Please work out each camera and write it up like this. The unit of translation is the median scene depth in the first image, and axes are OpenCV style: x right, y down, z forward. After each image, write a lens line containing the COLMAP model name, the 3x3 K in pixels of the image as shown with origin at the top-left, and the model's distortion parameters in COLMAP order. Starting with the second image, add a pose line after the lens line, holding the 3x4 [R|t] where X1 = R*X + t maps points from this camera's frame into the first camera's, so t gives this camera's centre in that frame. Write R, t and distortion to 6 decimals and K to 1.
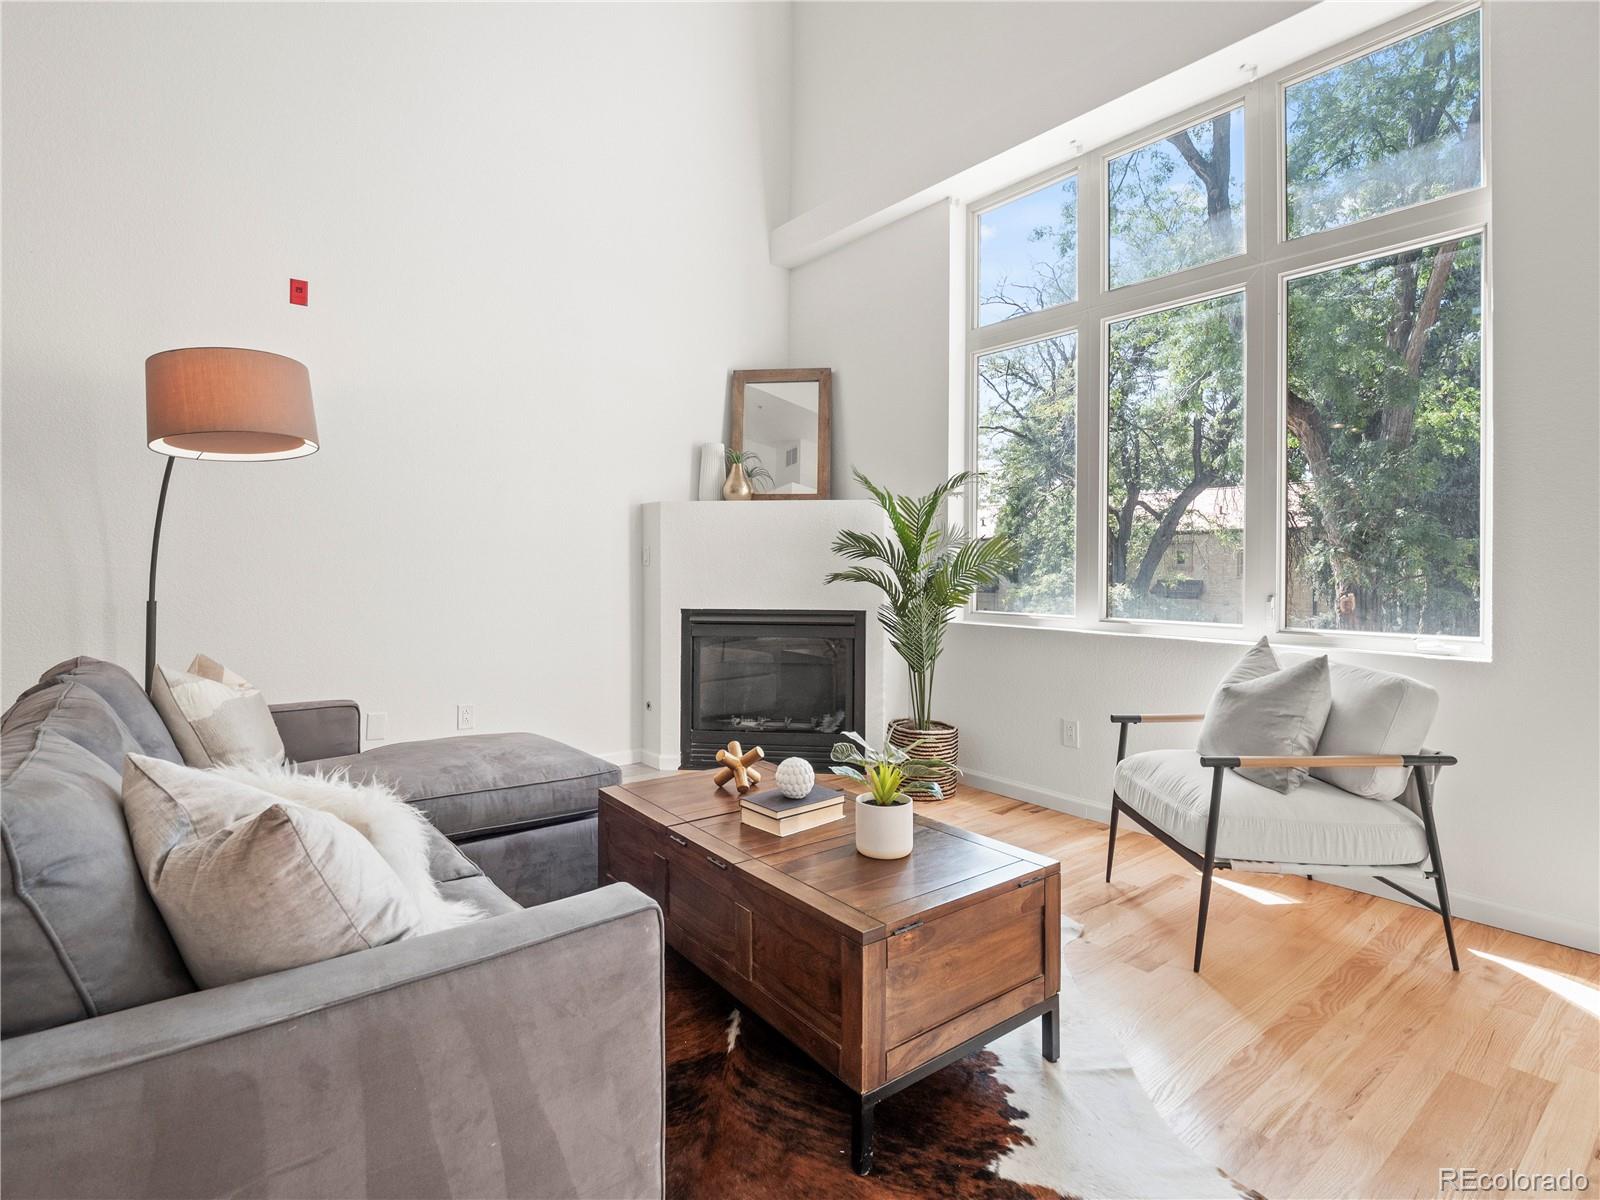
lens RADIAL K [[797.2, 0, 794.4], [0, 797.2, 608.8], [0, 0, 1]] dist [0.000466, -0.000004]
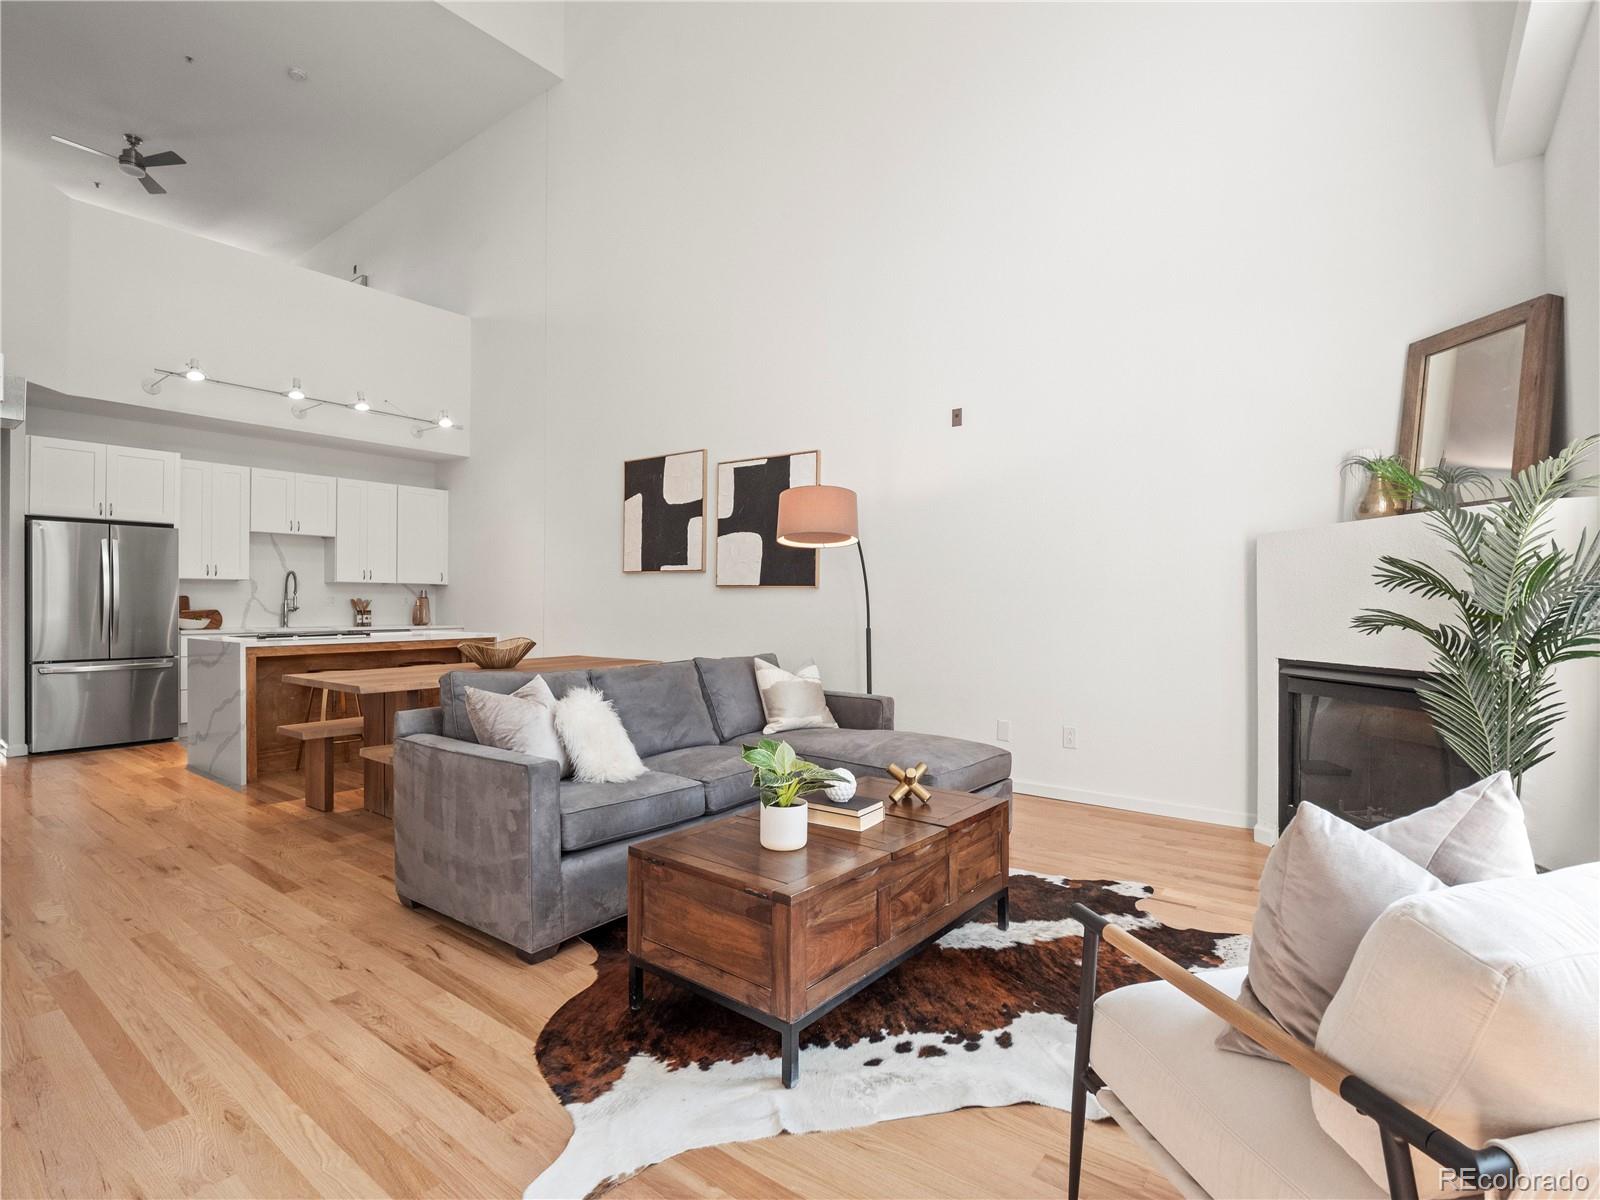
lens RADIAL K [[797.2, 0, 794.4], [0, 797.2, 608.8], [0, 0, 1]] dist [0.000466, -0.000004]
pose [[0.238118, 0.002160, -0.971234, 0.551191], [-0.049942, 0.998702, -0.010023, -0.017420], [0.969951, 0.050892, 0.237917, 0.303202]]
